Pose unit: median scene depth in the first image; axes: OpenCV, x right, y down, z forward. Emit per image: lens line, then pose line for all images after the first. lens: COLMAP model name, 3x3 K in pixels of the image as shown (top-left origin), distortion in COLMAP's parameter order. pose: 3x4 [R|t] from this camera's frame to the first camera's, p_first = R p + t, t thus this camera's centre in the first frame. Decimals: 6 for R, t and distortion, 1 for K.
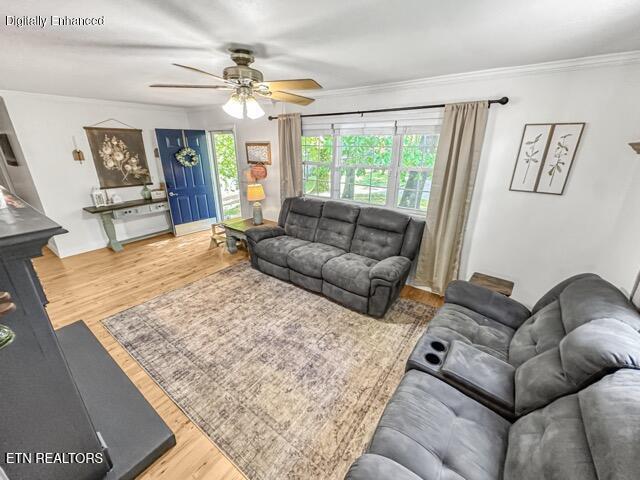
lens RADIAL K [[263.1, 0, 316.6], [0, 263.1, 239.1], [0, 0, 1]] dist [-0.001684, -0.000210]
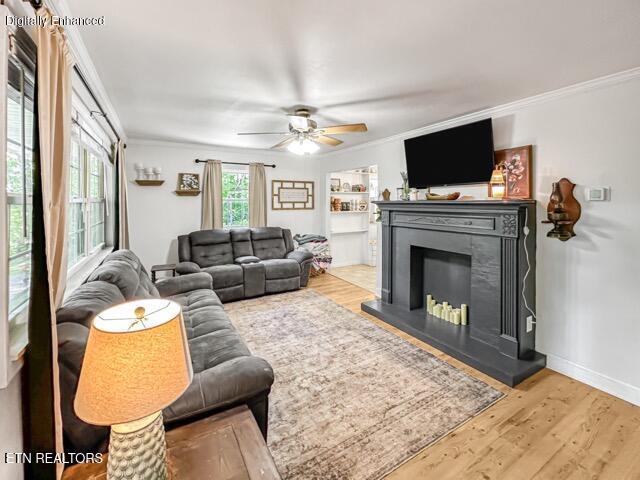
lens RADIAL K [[263.1, 0, 316.6], [0, 263.1, 239.1], [0, 0, 1]] dist [-0.001684, -0.000210]
pose [[-0.915942, -0.056049, 0.397378, -0.628557], [0.137487, 0.886449, 0.441934, -0.456283], [-0.377026, 0.459420, -0.804229, 1.600880]]
